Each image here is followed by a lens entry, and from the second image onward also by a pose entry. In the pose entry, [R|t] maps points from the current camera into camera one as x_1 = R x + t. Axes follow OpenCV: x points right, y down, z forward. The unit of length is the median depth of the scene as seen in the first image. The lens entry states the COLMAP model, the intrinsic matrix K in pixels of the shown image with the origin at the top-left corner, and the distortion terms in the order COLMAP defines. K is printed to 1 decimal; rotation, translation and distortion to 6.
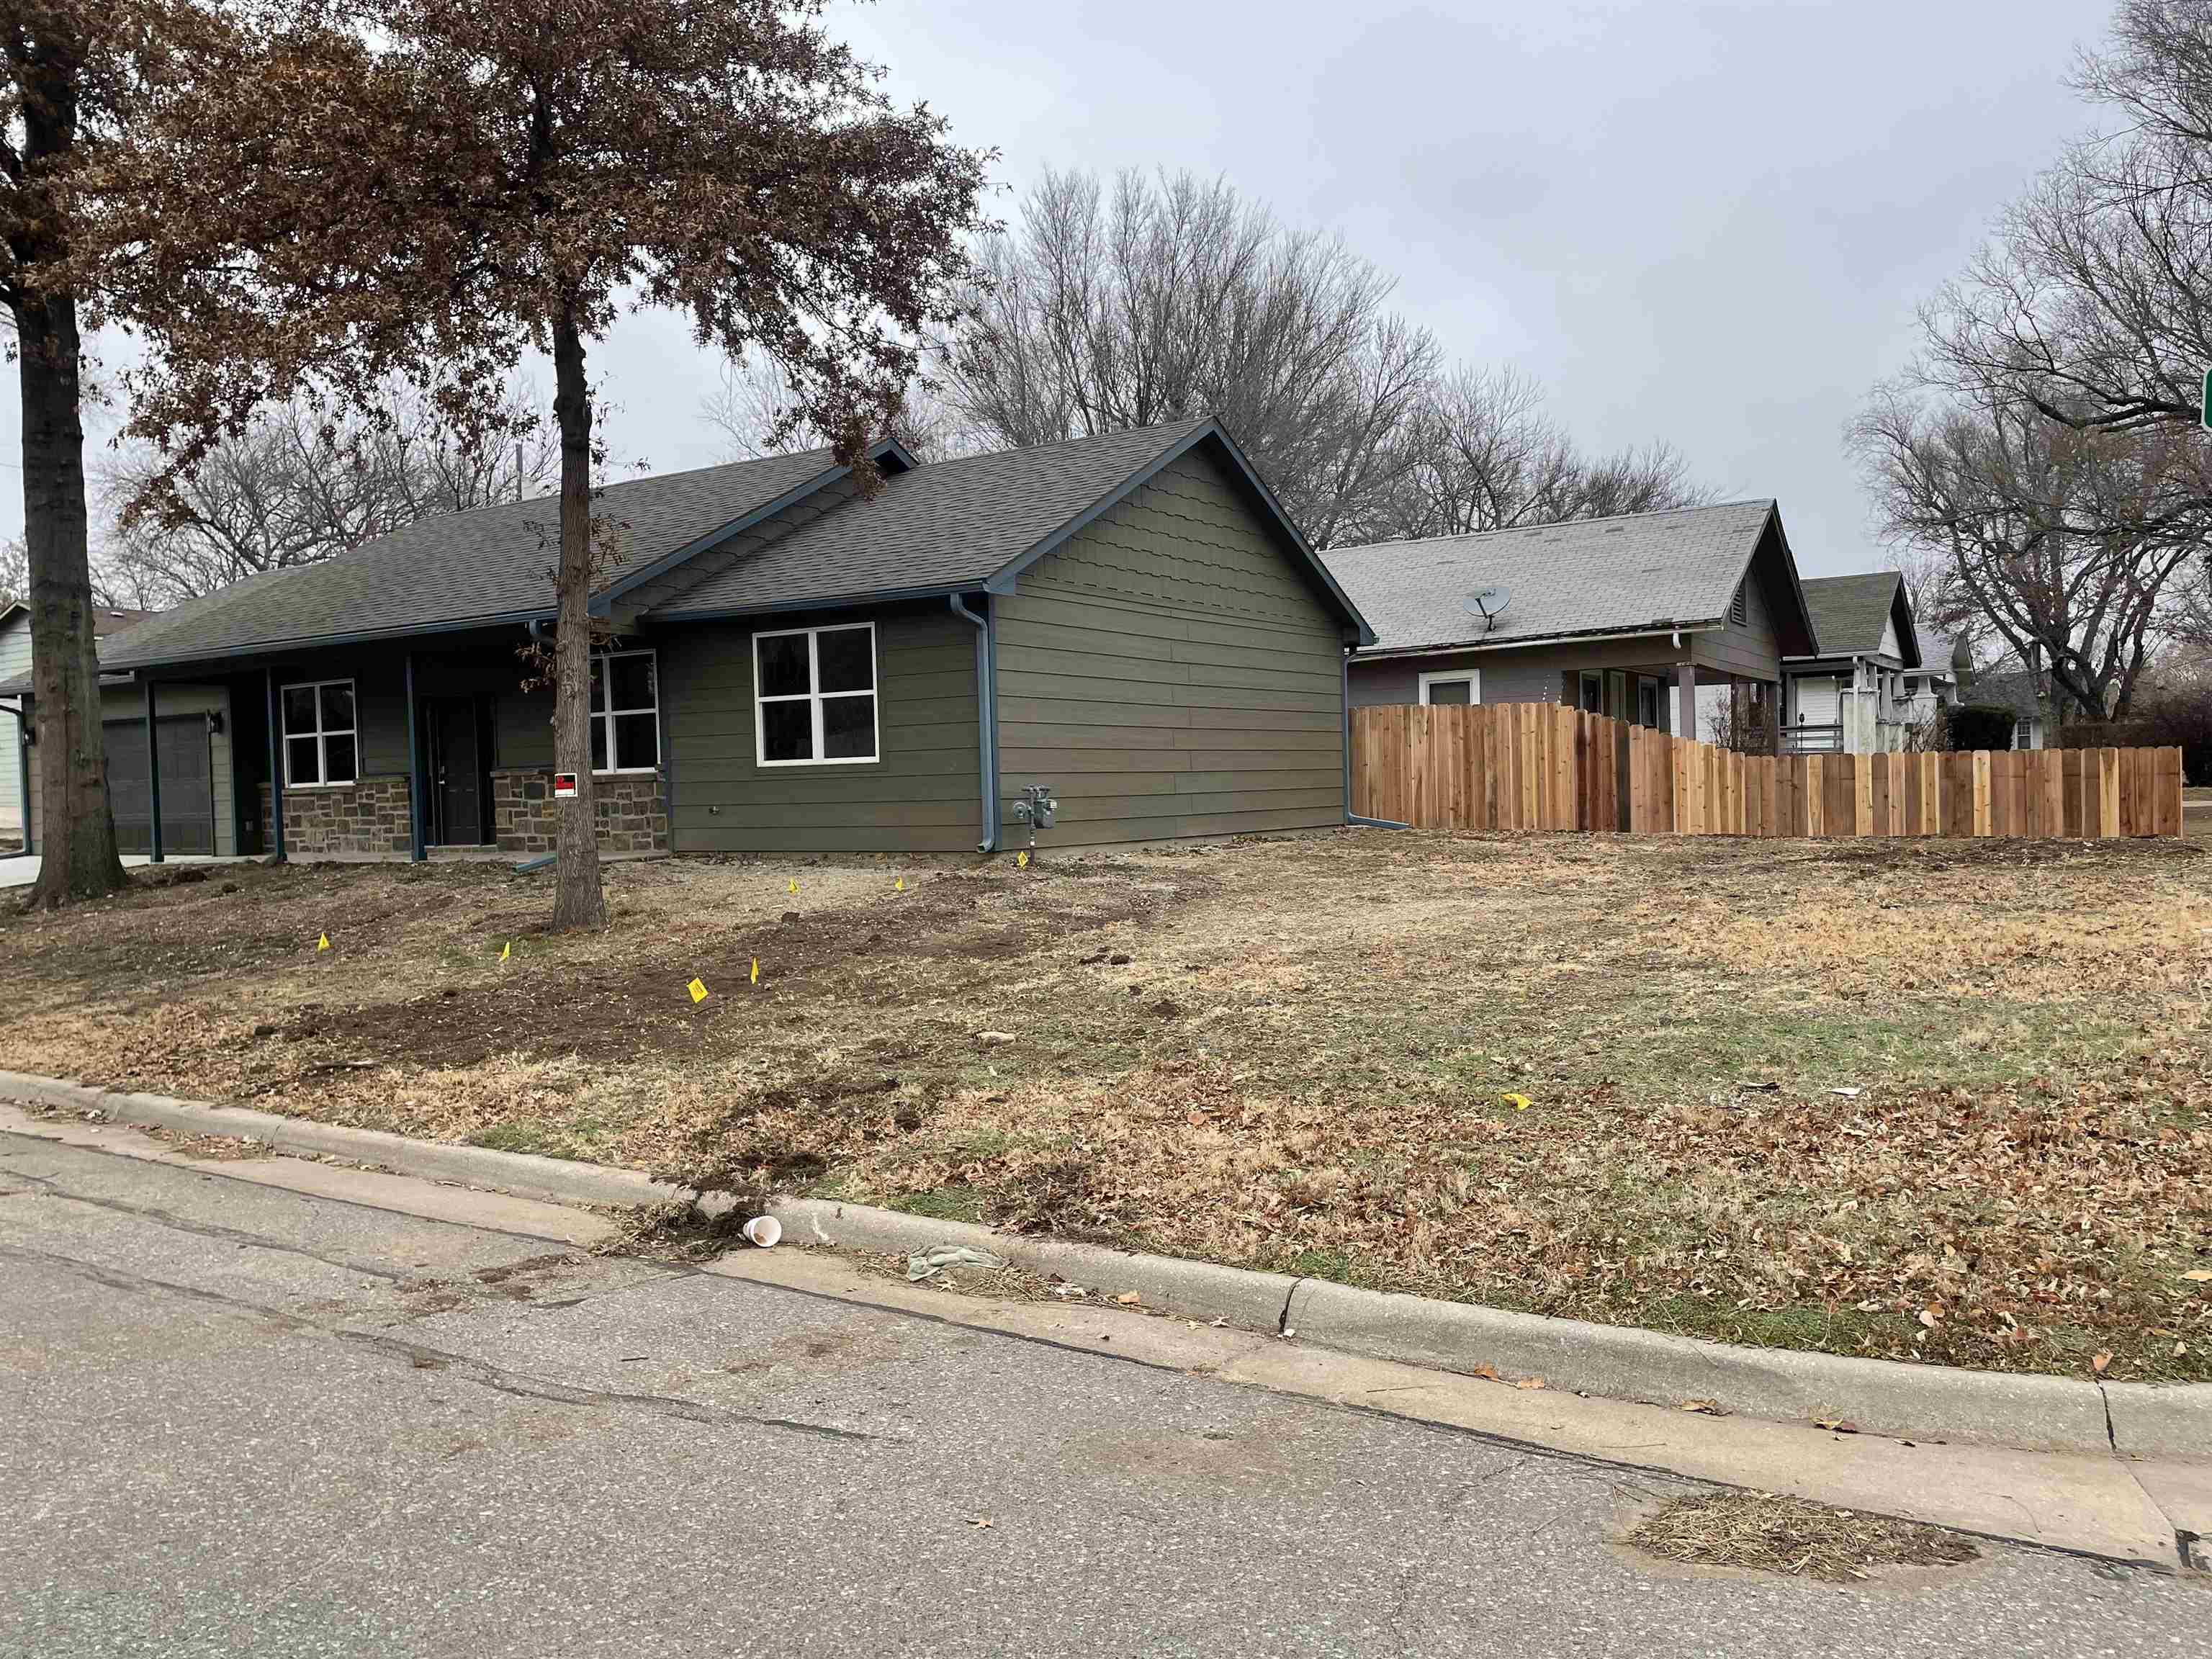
lens RADIAL K [[1657.0, 0, 1093.5], [0, 1657.0, 813.2], [0, 0, 1]] dist [0.069256, -0.053743]
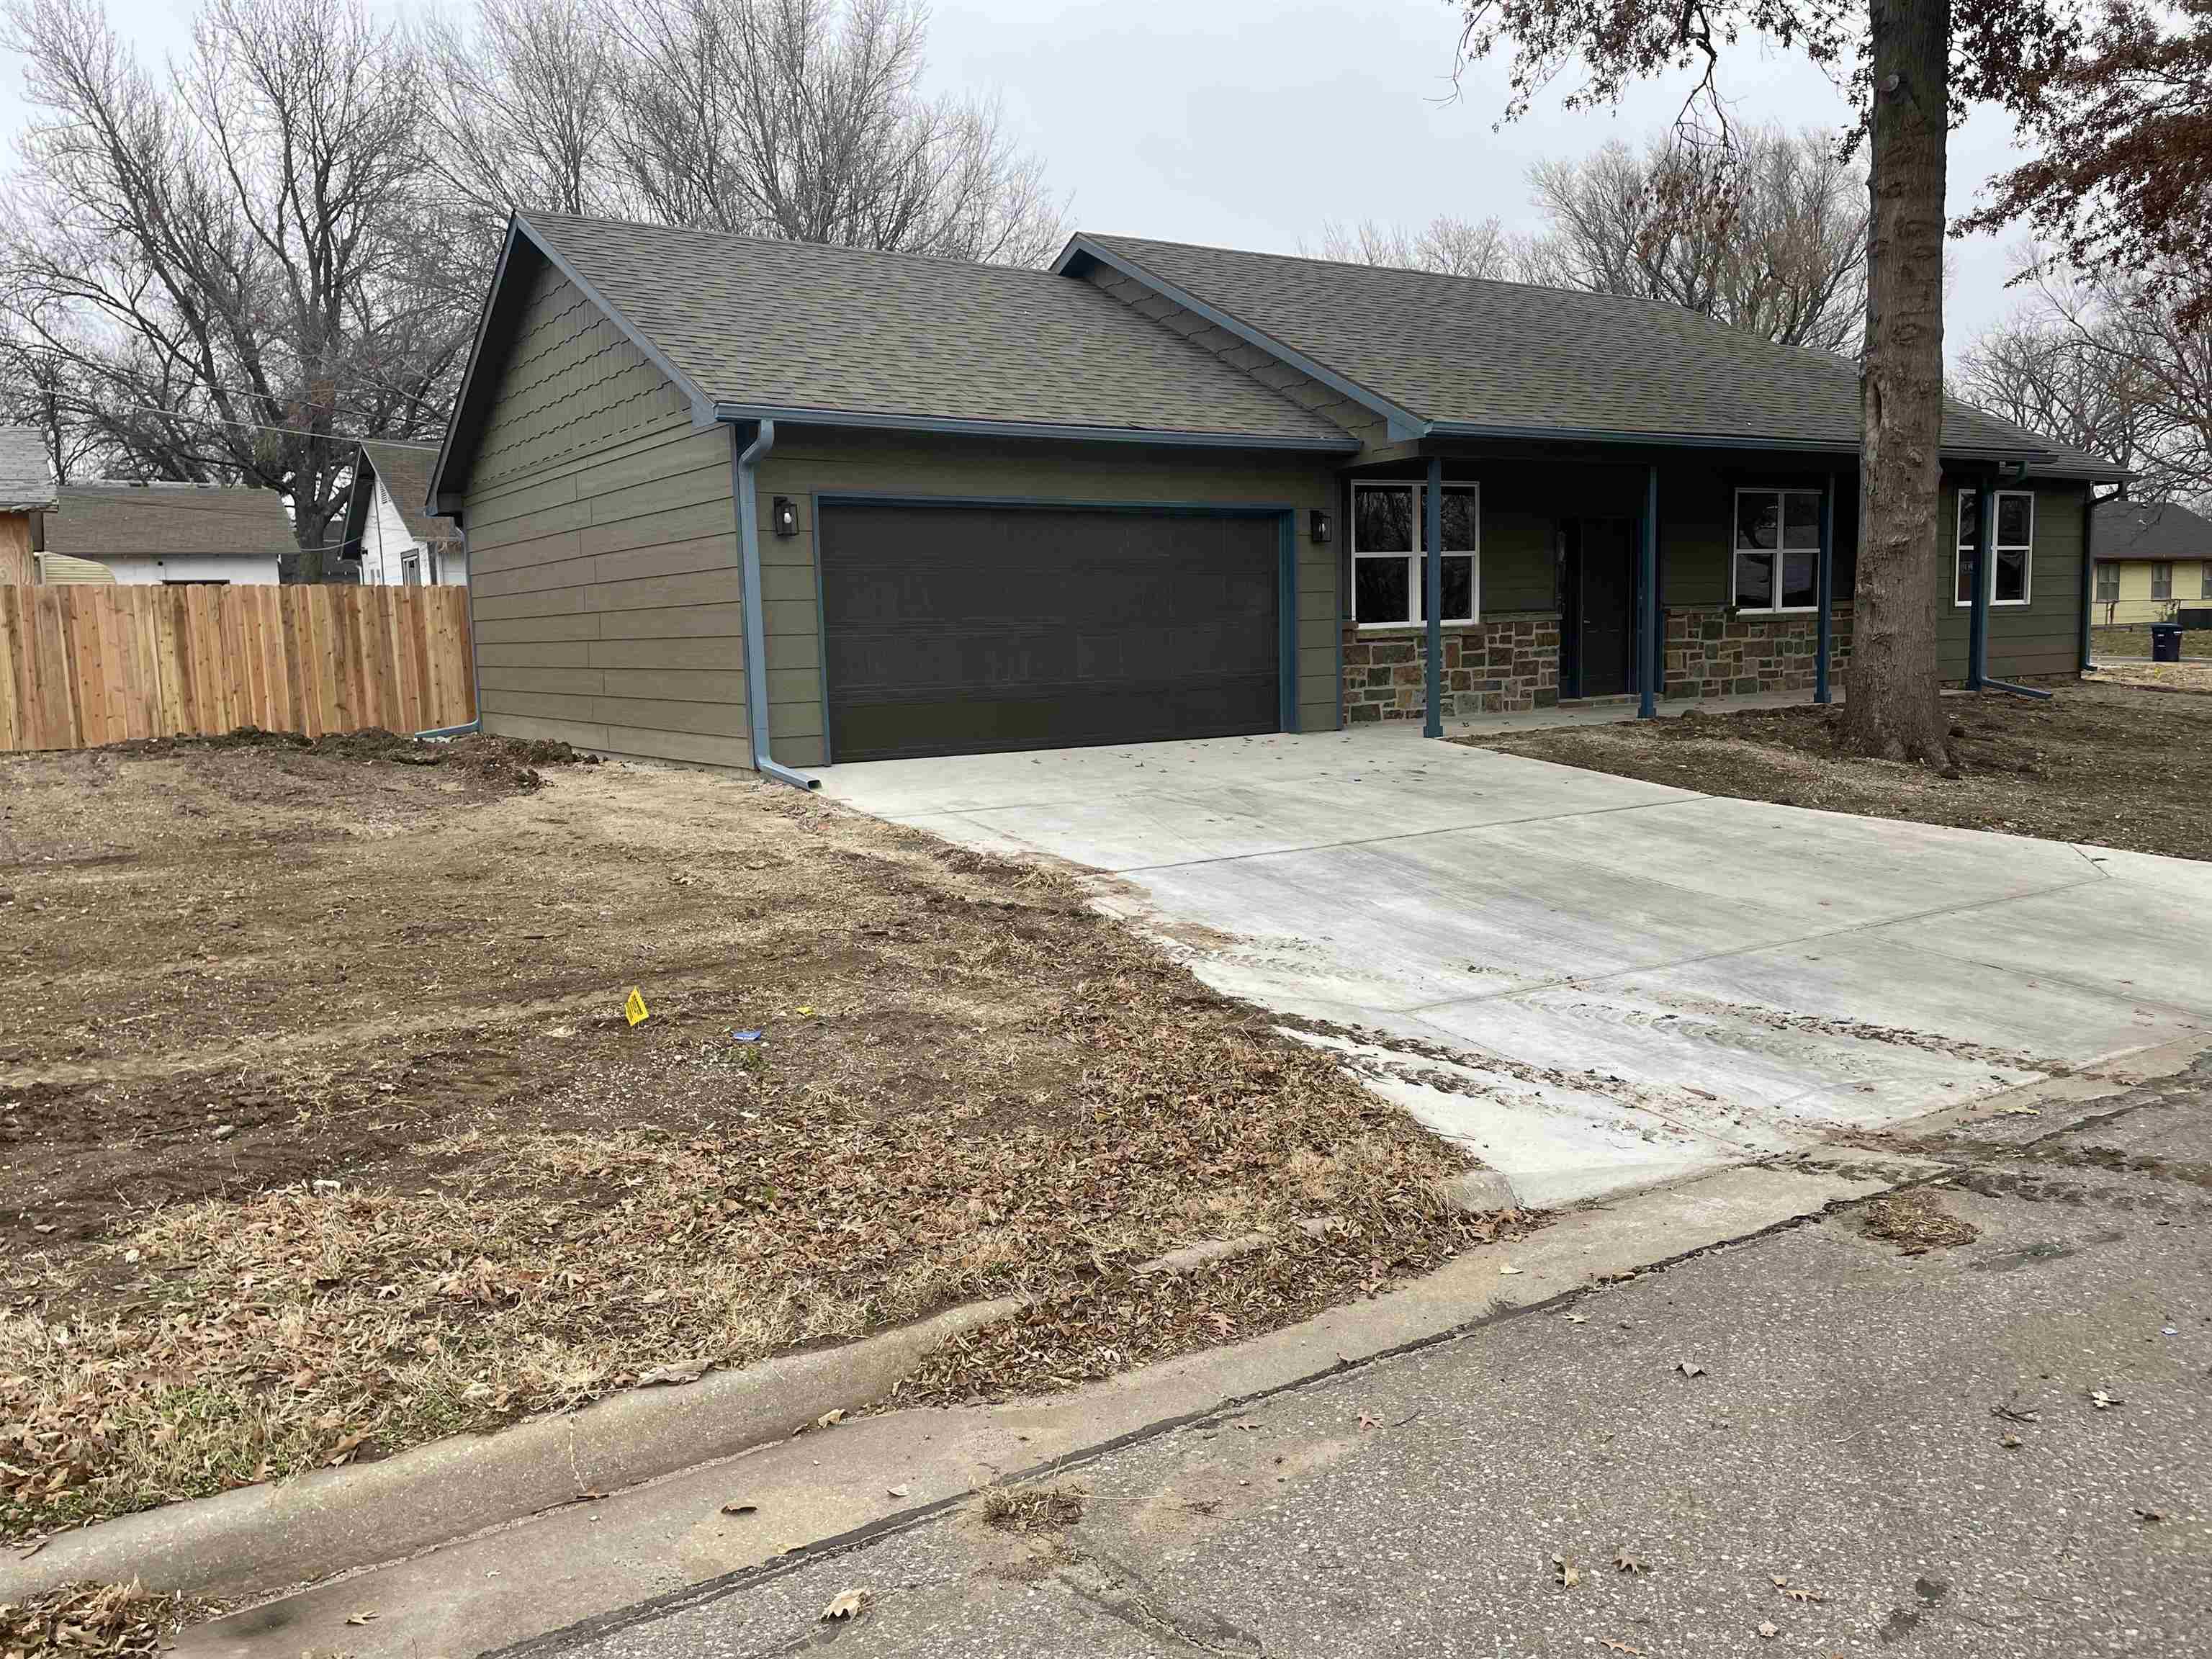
lens RADIAL K [[1657.0, 0, 1105.8], [0, 1657.0, 826.8], [0, 0, 1]] dist [0.069256, -0.053743]
pose [[0.396769, -0.071670, 0.915116, -1.235629], [0.051534, 0.997114, 0.055748, 0.024377], [-0.916471, 0.025041, 0.399318, 0.873930]]
